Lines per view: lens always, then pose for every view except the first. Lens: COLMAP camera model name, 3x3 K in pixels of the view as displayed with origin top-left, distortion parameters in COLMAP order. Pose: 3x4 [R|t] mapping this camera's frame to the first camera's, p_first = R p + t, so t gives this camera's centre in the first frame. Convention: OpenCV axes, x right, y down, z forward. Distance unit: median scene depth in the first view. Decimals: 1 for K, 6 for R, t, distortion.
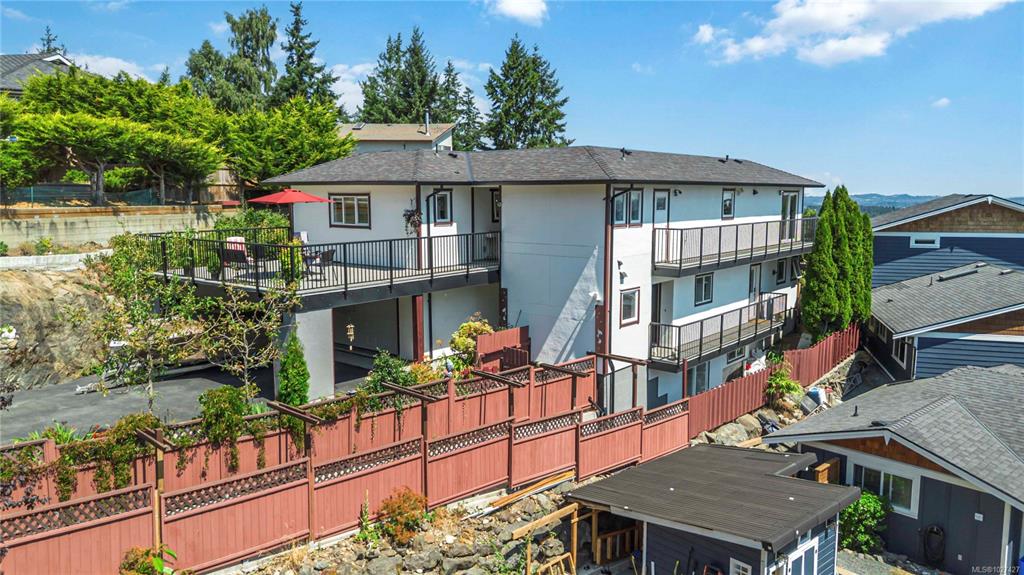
lens RADIAL K [[726.7, 0, 512.0], [0, 726.7, 287.5], [0, 0, 1]] dist [0.043296, -0.002419]
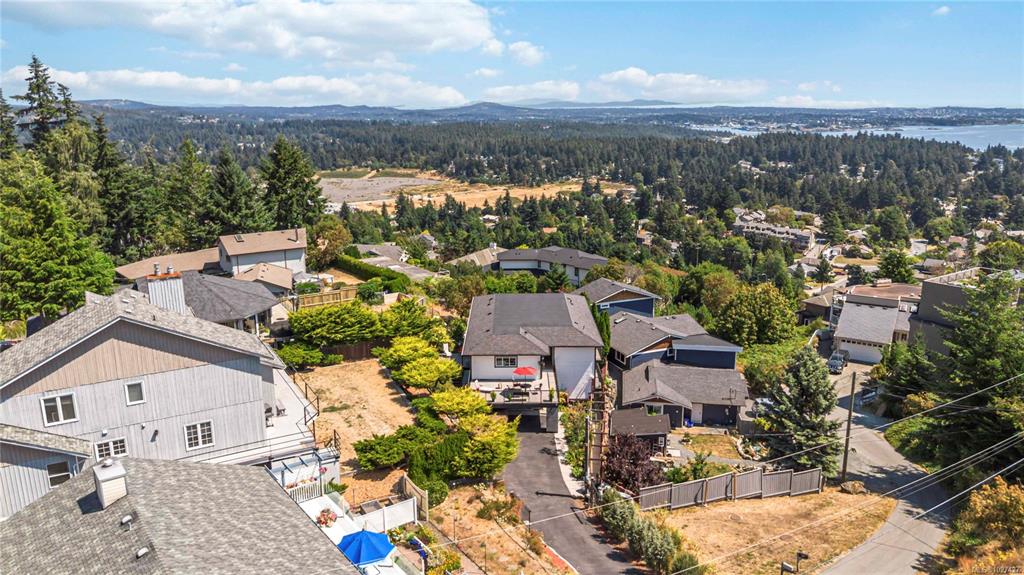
lens RADIAL K [[726.7, 0, 512.0], [0, 726.7, 287.5], [0, 0, 1]] dist [0.043296, -0.002419]
pose [[0.779123, -0.158118, 0.606602, -1.877161], [0.087834, 0.985656, 0.144109, -0.796978], [-0.620687, -0.058998, 0.781836, -1.198079]]
